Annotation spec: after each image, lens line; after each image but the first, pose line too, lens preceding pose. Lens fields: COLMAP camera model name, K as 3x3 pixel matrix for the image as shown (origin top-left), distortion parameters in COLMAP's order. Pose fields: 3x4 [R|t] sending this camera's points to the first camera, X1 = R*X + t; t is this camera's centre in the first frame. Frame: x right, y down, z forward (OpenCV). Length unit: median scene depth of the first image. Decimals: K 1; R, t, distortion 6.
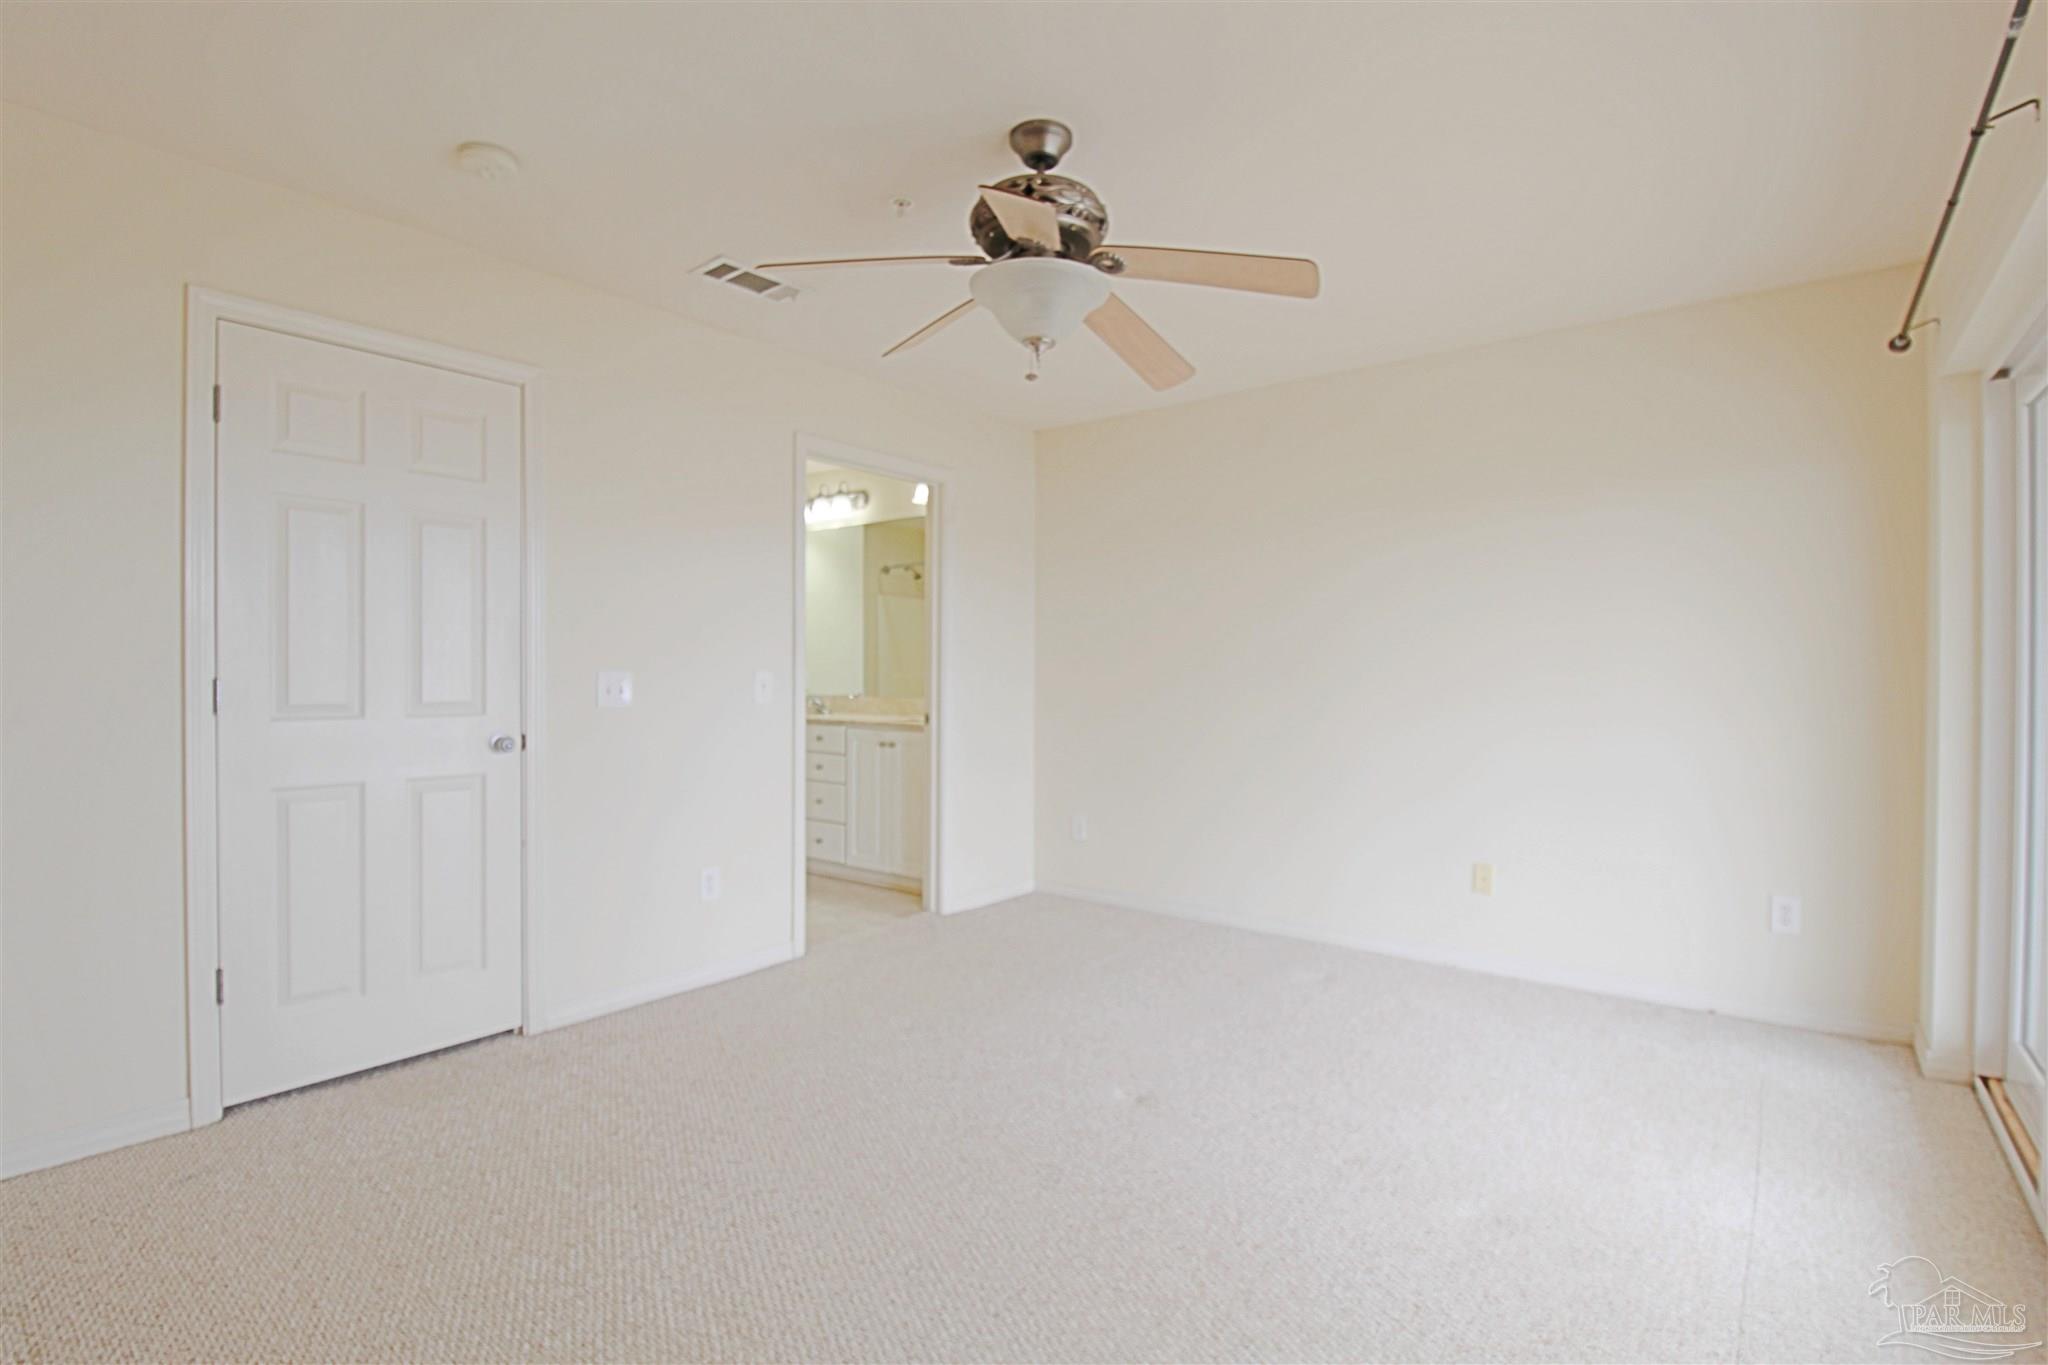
lens RADIAL K [[953.9, 0, 1013.5], [0, 953.9, 680.7], [0, 0, 1]] dist [-0.002685, -0.011688]
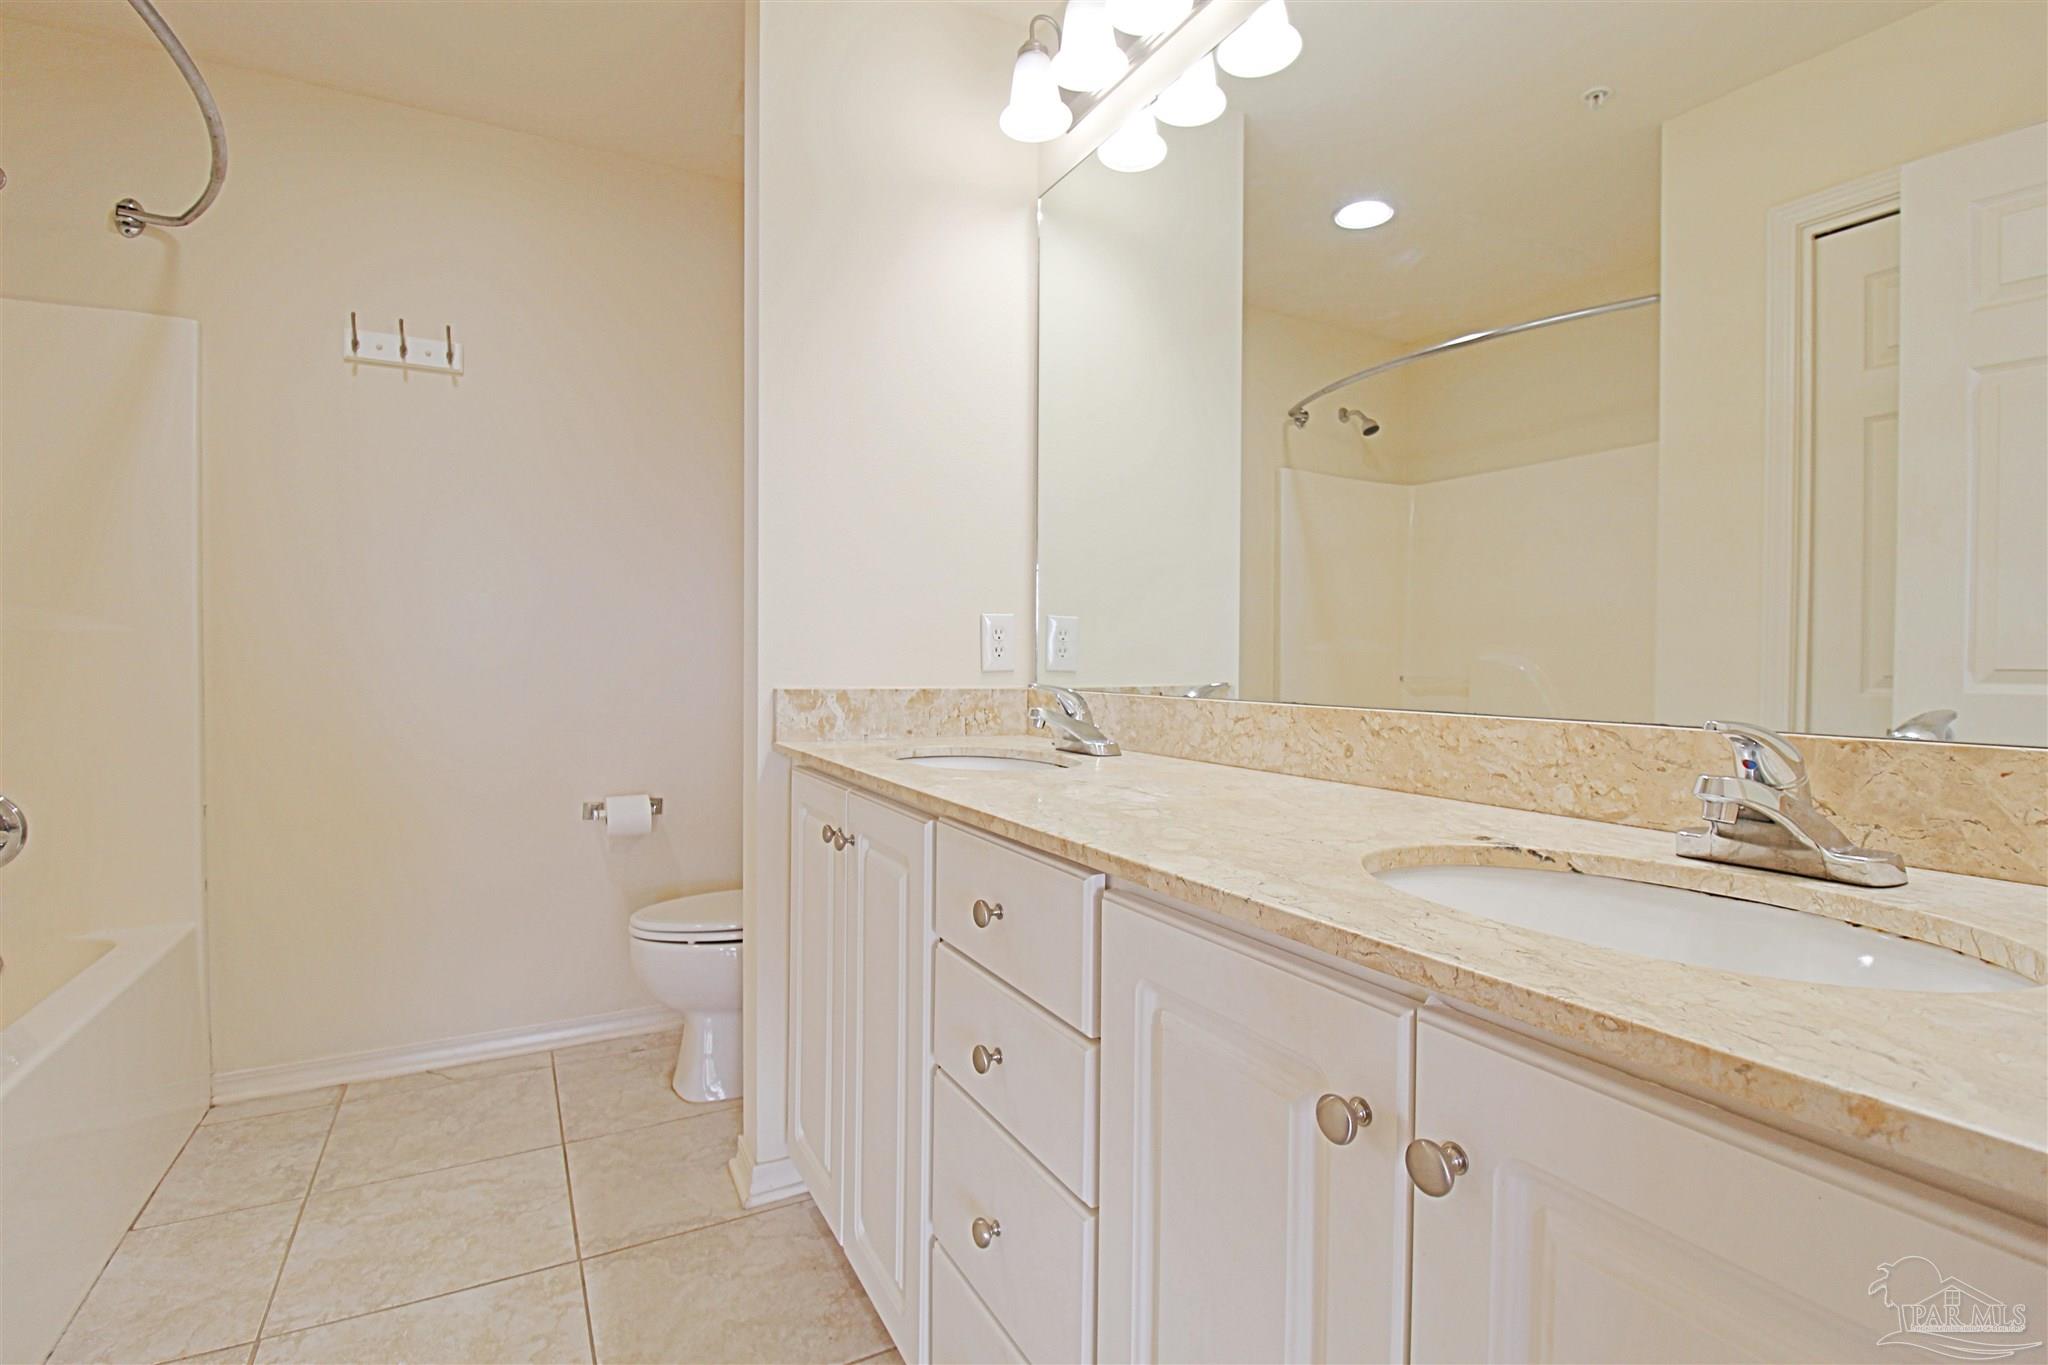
lens RADIAL K [[953.9, 0, 1013.5], [0, 953.9, 680.7], [0, 0, 1]] dist [-0.002685, -0.011688]
pose [[0.918851, 0.017135, -0.394232, -0.106078], [-0.012229, 0.999813, 0.014953, 0.008367], [0.394415, -0.008919, 0.918889, 0.719593]]
